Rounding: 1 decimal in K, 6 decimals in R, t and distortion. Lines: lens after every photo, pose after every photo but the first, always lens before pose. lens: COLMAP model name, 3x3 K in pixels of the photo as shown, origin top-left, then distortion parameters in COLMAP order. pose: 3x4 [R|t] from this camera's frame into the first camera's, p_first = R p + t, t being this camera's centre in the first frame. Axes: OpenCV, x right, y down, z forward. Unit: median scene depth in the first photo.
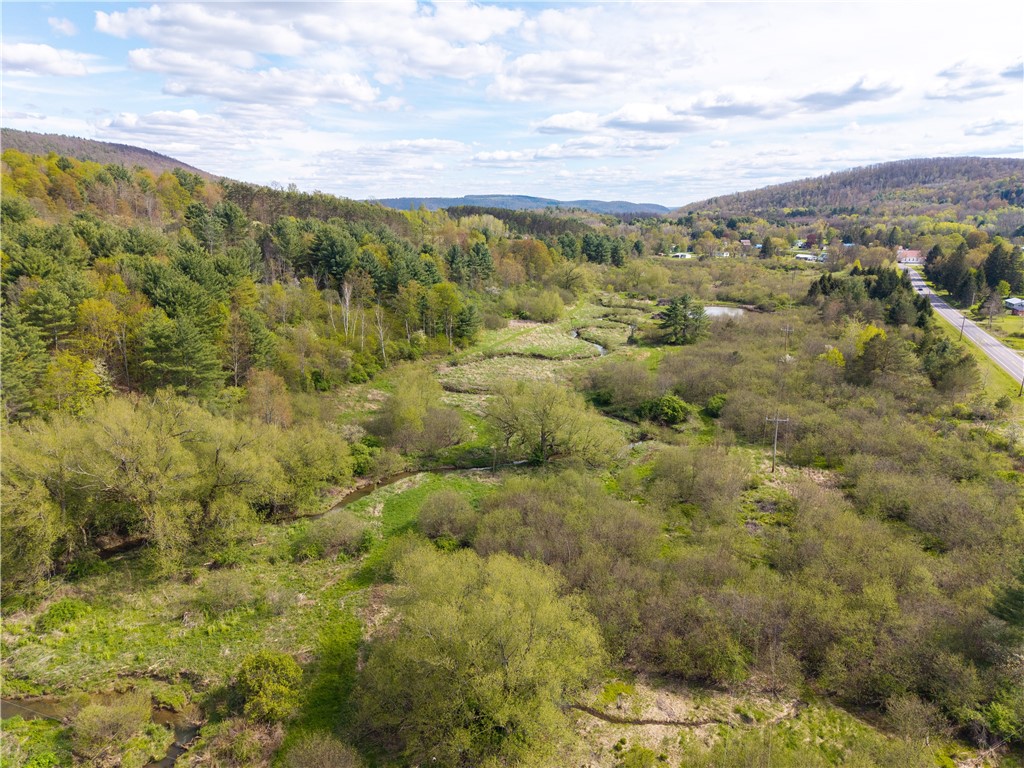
lens RADIAL K [[684.1, 0, 511.6], [0, 684.1, 381.4], [0, 0, 1]] dist [0.020403, -0.020338]
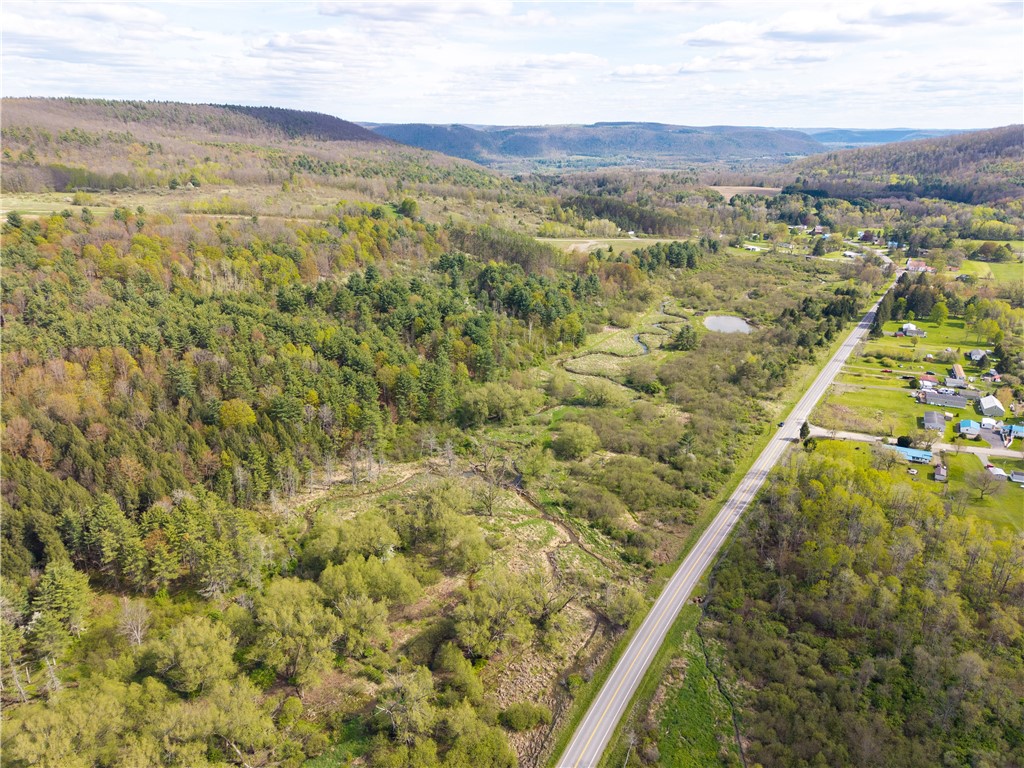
lens RADIAL K [[681.4, 0, 512.0], [0, 681.4, 389.6], [0, 0, 1]] dist [0.022056, -0.024018]
pose [[0.984041, 0.066892, -0.164893, 0.032124], [-0.046182, 0.990907, 0.126376, -0.067387], [0.171847, -0.116744, 0.978182, -0.438068]]
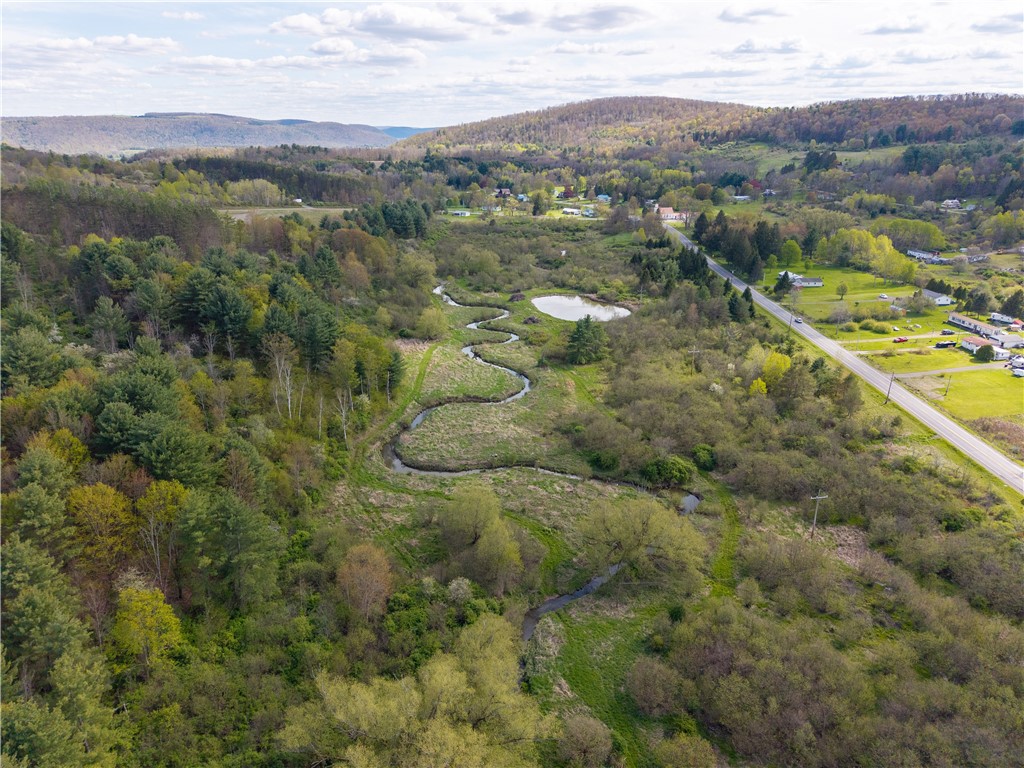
lens RADIAL K [[684.1, 0, 511.6], [0, 684.1, 381.4], [0, 0, 1]] dist [0.020403, -0.020338]
pose [[0.919316, -0.132731, 0.370460, -0.100412], [0.091533, 0.987704, 0.126739, -0.066604], [-0.382727, -0.082604, 0.920161, 0.026577]]
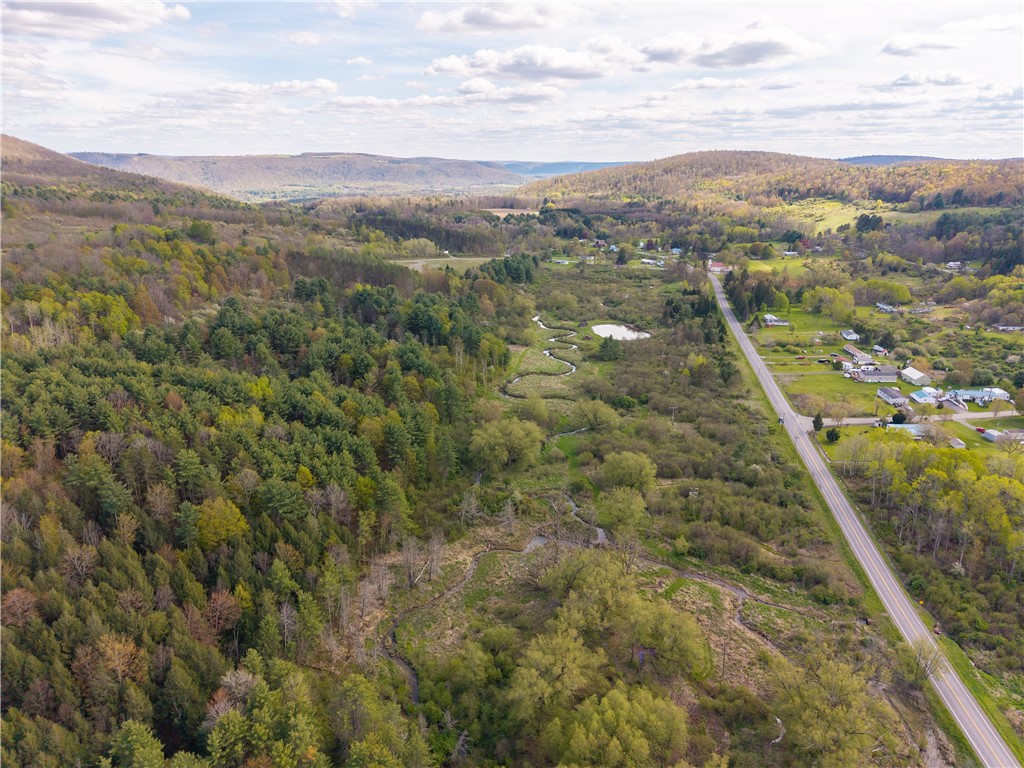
lens RADIAL K [[684.1, 0, 511.6], [0, 684.1, 381.4], [0, 0, 1]] dist [0.020403, -0.020338]
pose [[0.972484, -0.066584, 0.223252, -0.180630], [0.051437, 0.996005, 0.072995, -0.059050], [-0.227220, -0.059504, 0.972024, -0.324396]]
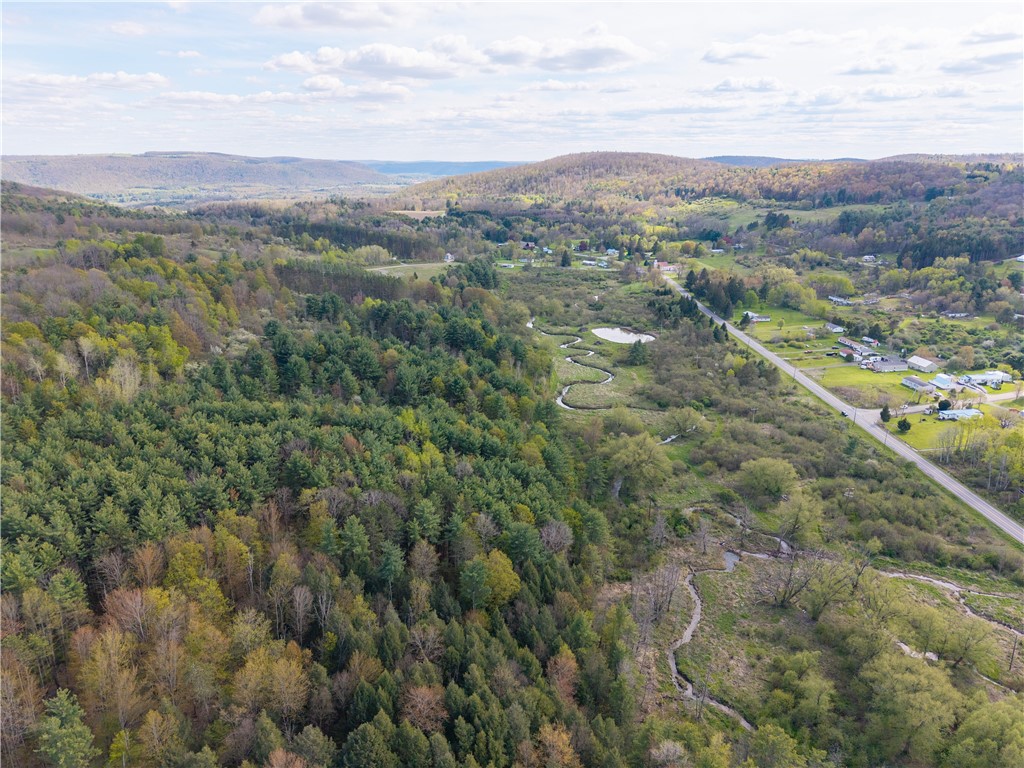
lens RADIAL K [[684.1, 0, 511.6], [0, 684.1, 381.4], [0, 0, 1]] dist [0.020403, -0.020338]
pose [[0.906547, -0.125610, 0.402982, -0.345617], [0.098152, 0.991258, 0.088175, -0.084491], [-0.410534, -0.040381, 0.910951, -0.250980]]
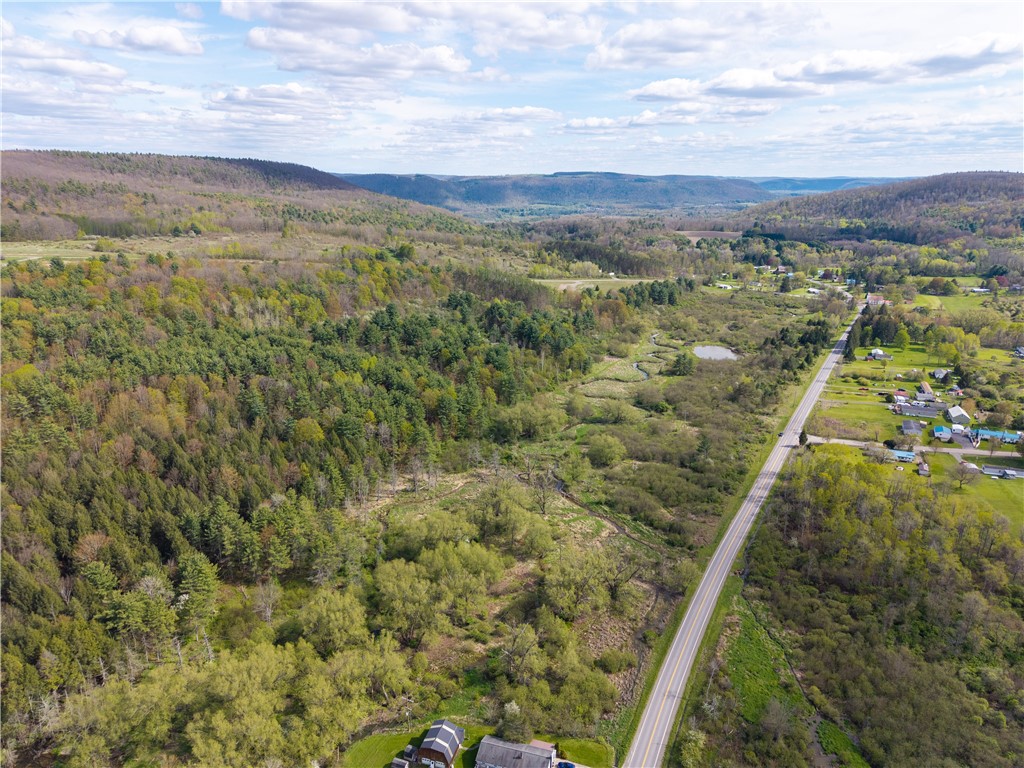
lens RADIAL K [[681.4, 0, 512.0], [0, 681.4, 389.6], [0, 0, 1]] dist [0.022056, -0.024018]
pose [[0.992827, 0.035652, -0.114118, -0.020368], [-0.028968, 0.997796, 0.059701, -0.049035], [0.115995, -0.055967, 0.991672, -0.512823]]
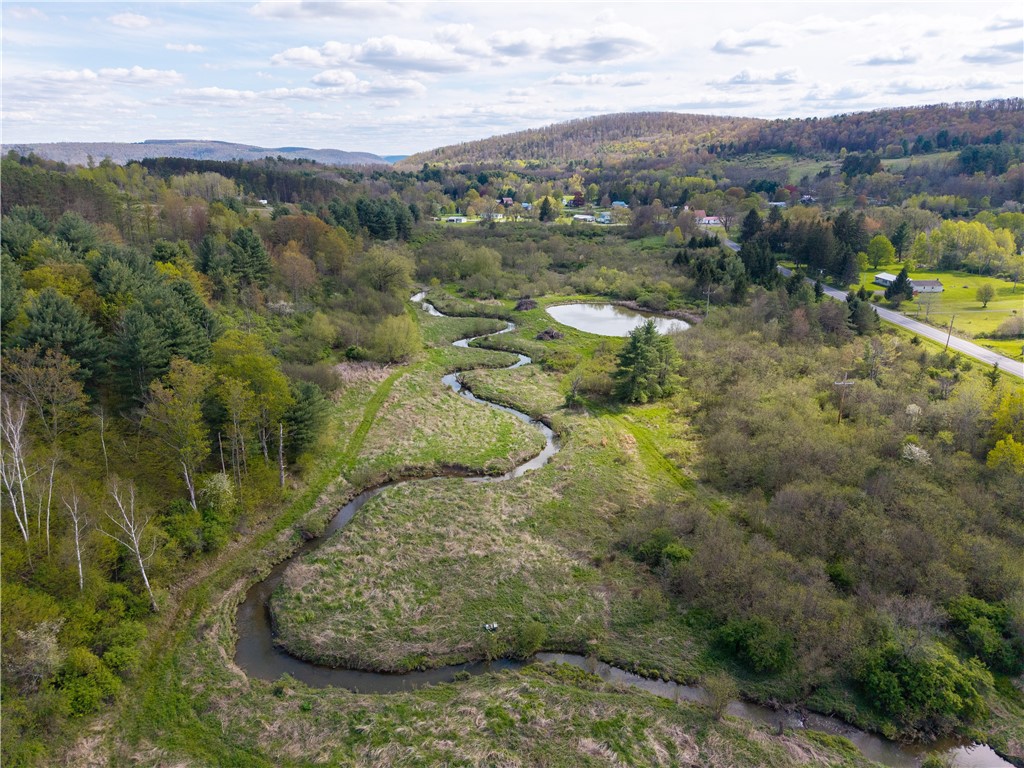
lens RADIAL K [[684.1, 0, 511.6], [0, 684.1, 381.4], [0, 0, 1]] dist [0.020403, -0.020338]
pose [[0.919831, -0.118152, 0.374100, -0.041195], [0.091865, 0.991928, 0.087406, -0.054373], [-0.381407, -0.046032, 0.923260, 0.180544]]
